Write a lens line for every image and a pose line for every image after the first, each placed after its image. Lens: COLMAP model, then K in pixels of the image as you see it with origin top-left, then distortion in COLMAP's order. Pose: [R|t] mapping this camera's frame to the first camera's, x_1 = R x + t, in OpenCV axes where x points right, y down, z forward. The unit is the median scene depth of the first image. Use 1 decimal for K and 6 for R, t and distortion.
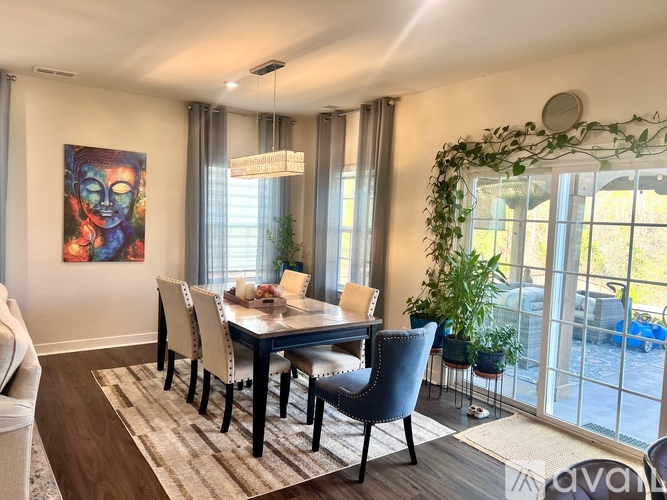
lens RADIAL K [[498.6, 0, 333.5], [0, 498.6, 250.0], [0, 0, 1]] dist [0.022857, -0.009370]
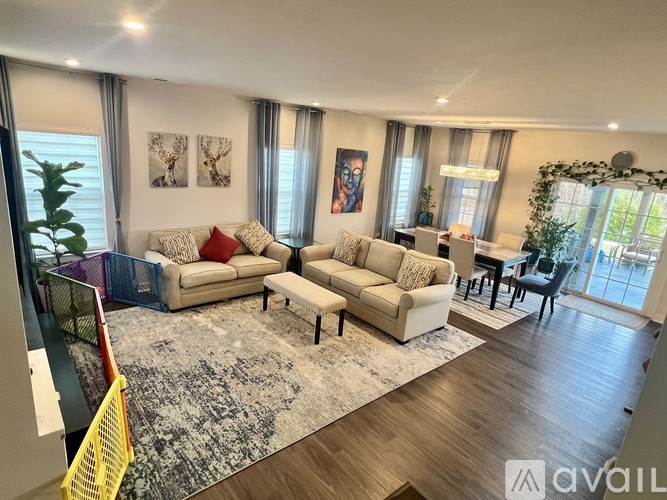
lens RADIAL K [[385.5, 0, 333.5], [0, 385.5, 250.0], [0, 0, 1]] dist [-0.002631, 0.000092]
pose [[0.994156, 0.020435, 0.105998, -0.694477], [-0.041135, 0.979548, 0.196959, -0.126099], [-0.099805, -0.200168, 0.974665, -0.416322]]
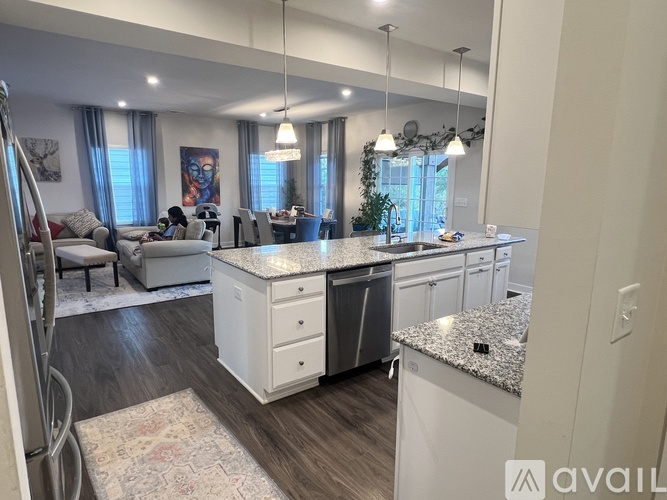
lens RADIAL K [[406.4, 0, 333.5], [0, 406.4, 250.0], [0, 0, 1]] dist [-0.002808, -0.000986]
pose [[0.999244, -0.035398, 0.016088, 0.034938], [0.033573, 0.994193, 0.102245, 0.054452], [-0.019614, -0.101628, 0.994629, -0.672624]]
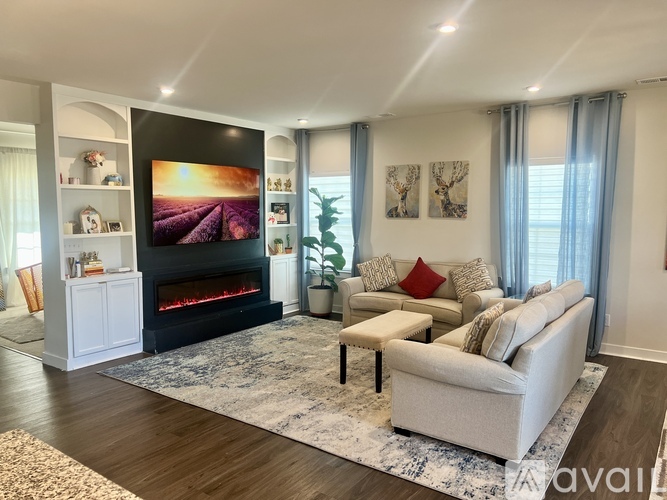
lens RADIAL K [[498.6, 0, 333.5], [0, 498.6, 250.0], [0, 0, 1]] dist [0.022857, -0.009370]
pose [[0.326336, 0.037039, -0.944528, 0.178587], [-0.050536, 0.998487, 0.021694, -0.002663], [0.943902, 0.040653, 0.327714, 0.070942]]
